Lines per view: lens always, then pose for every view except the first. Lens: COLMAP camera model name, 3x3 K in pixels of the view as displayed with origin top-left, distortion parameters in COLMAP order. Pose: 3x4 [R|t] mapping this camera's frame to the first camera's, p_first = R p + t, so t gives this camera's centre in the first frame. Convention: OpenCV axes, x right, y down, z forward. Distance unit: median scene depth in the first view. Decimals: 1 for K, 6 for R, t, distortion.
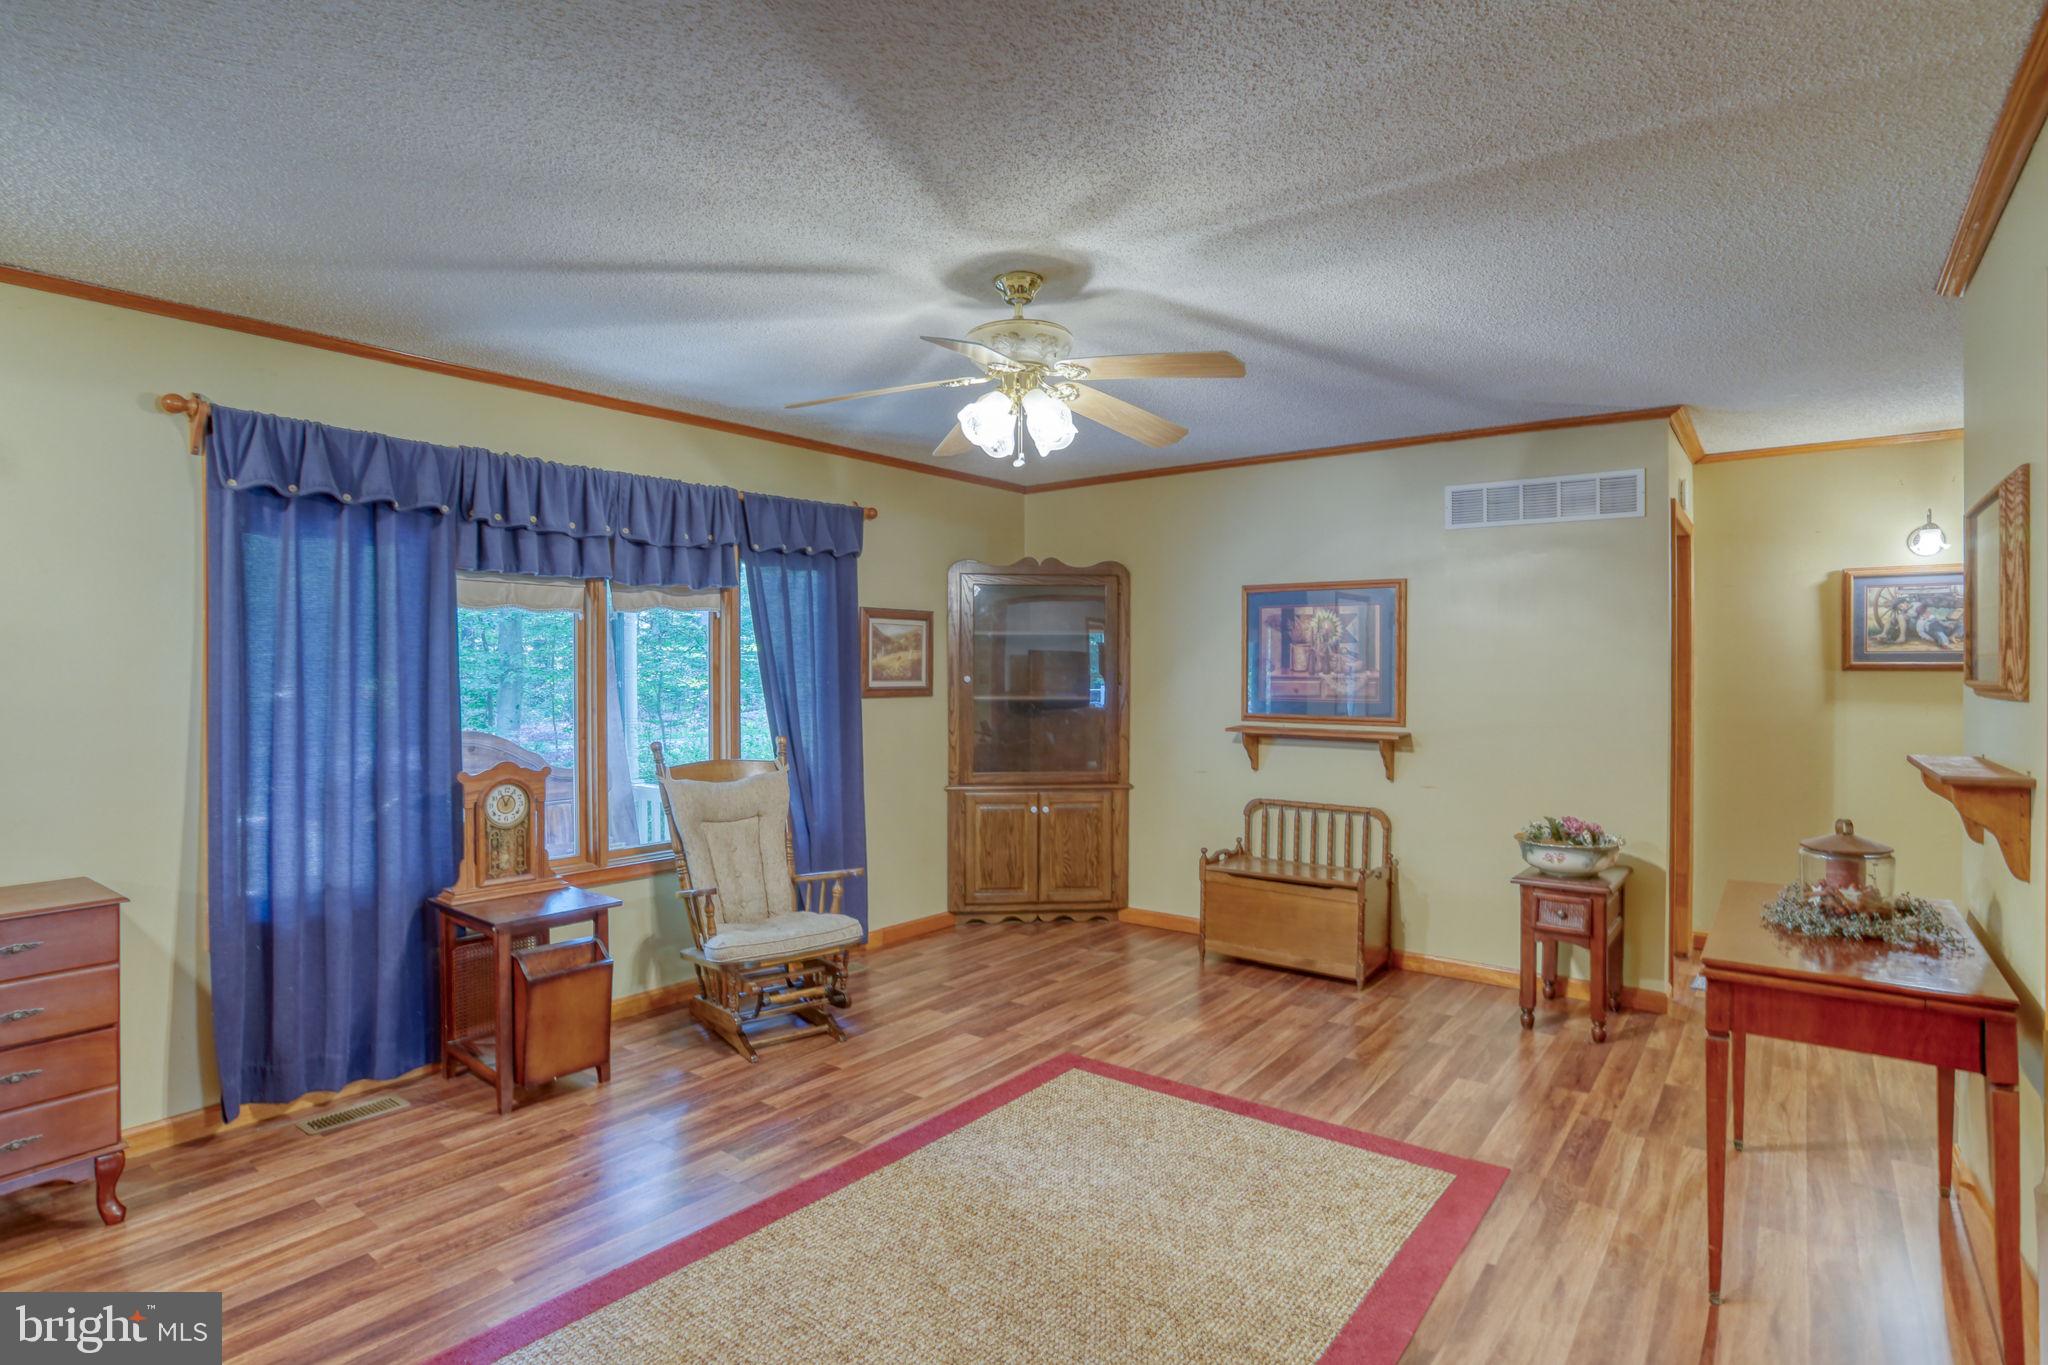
lens RADIAL K [[1025.6, 0, 1024.0], [0, 1025.6, 682.5], [0, 0, 1]] dist [-0.069969, 0.031611]
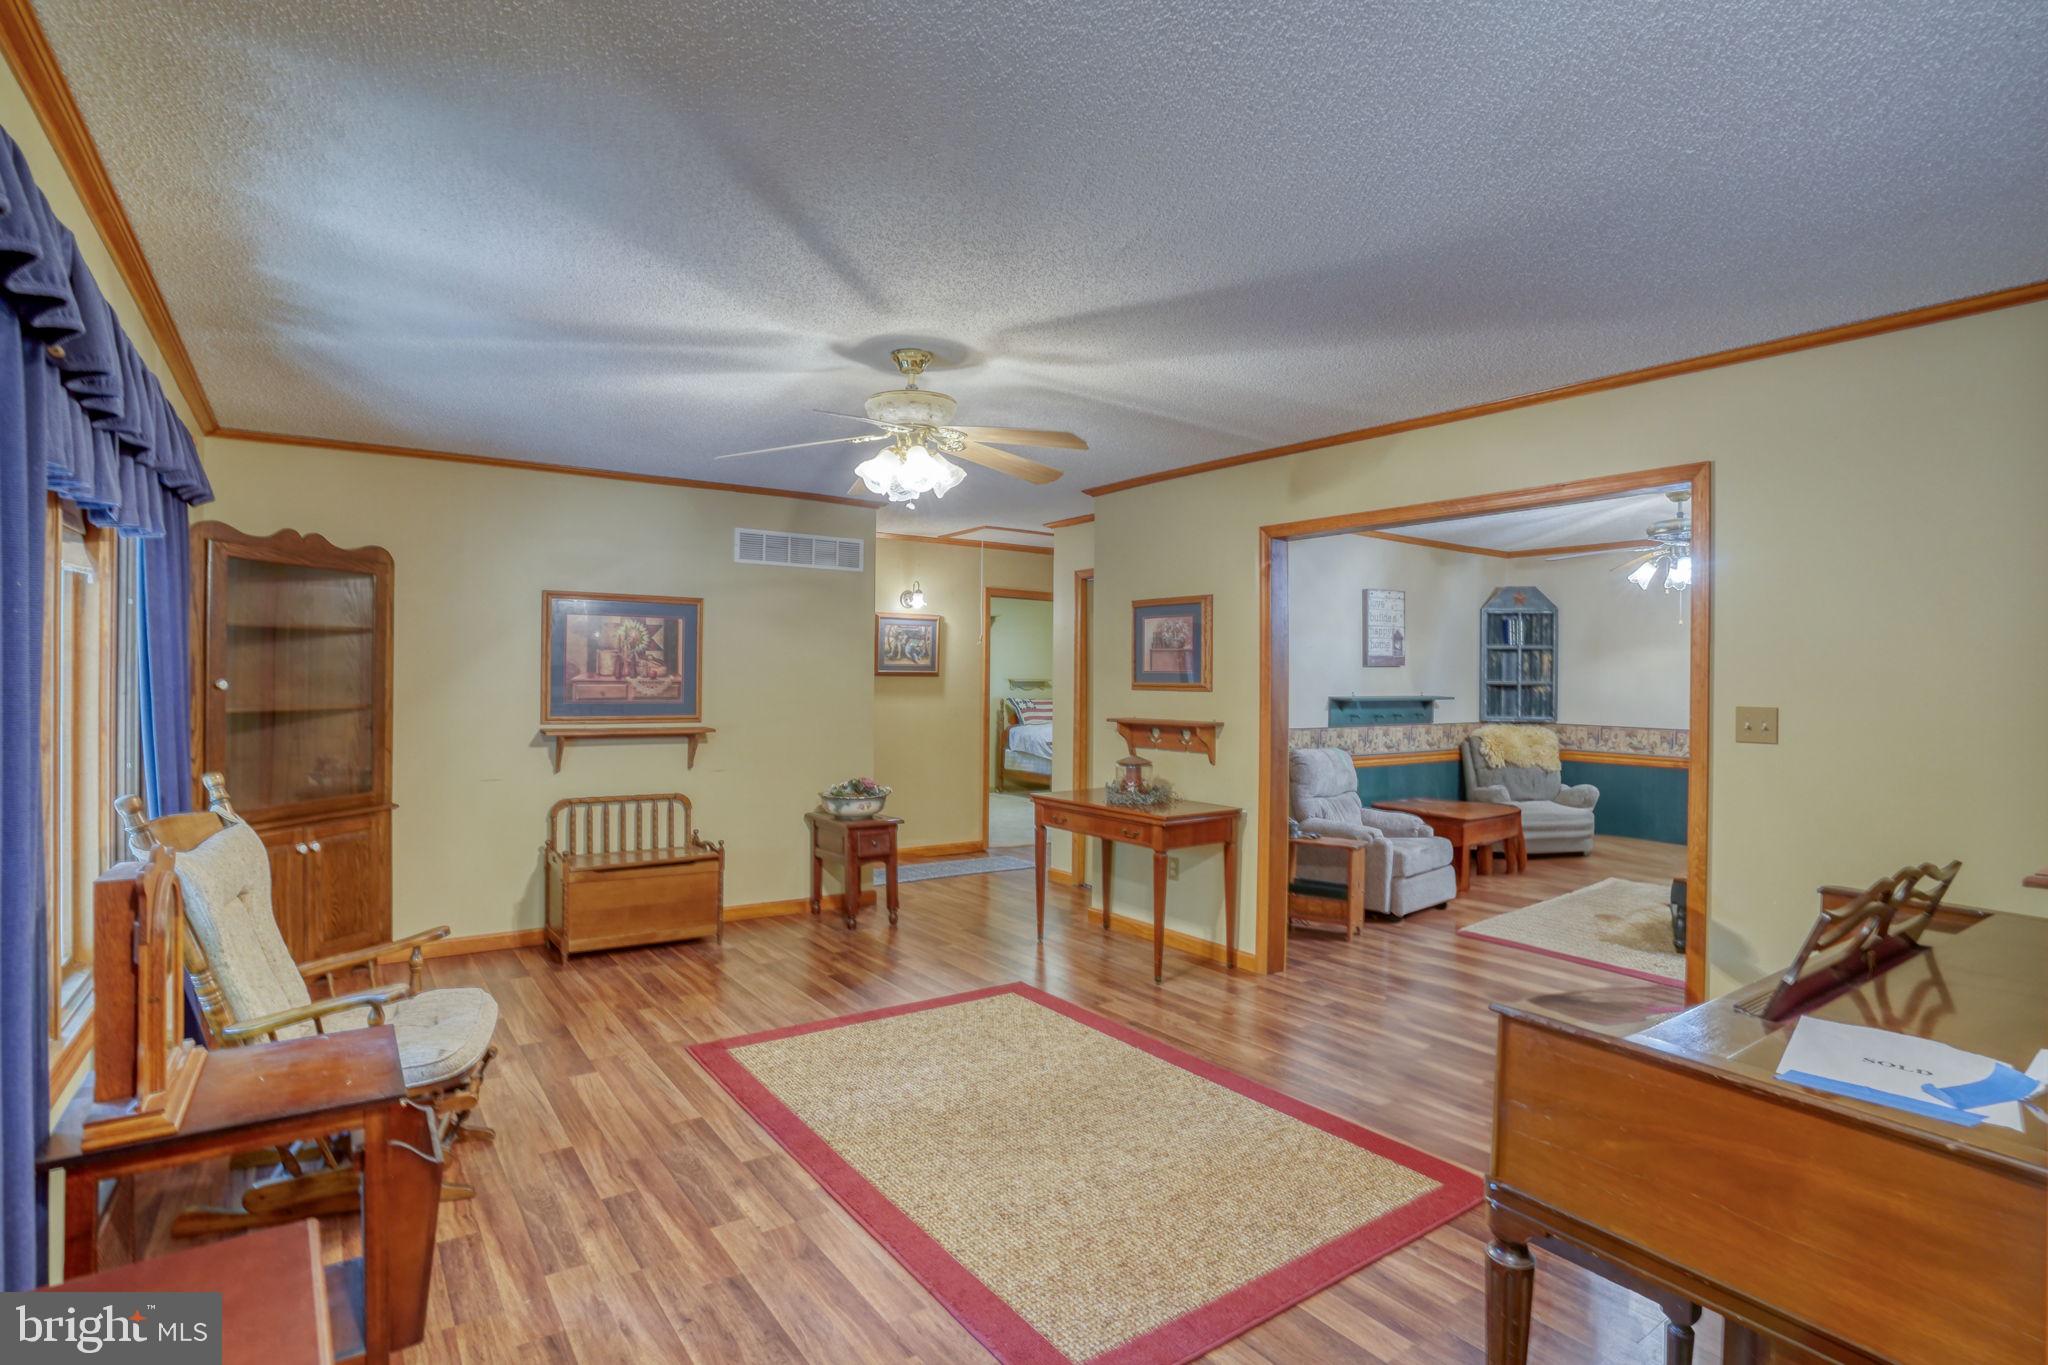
lens RADIAL K [[989.6, 0, 1024.0], [0, 989.6, 682.5], [0, 0, 1]] dist [-0.097608, 0.057661]
pose [[0.290631, -0.007786, 0.956804, -0.645327], [-0.004721, 0.999943, 0.009571, -0.017067], [-0.956824, -0.007299, 0.290578, 0.307187]]
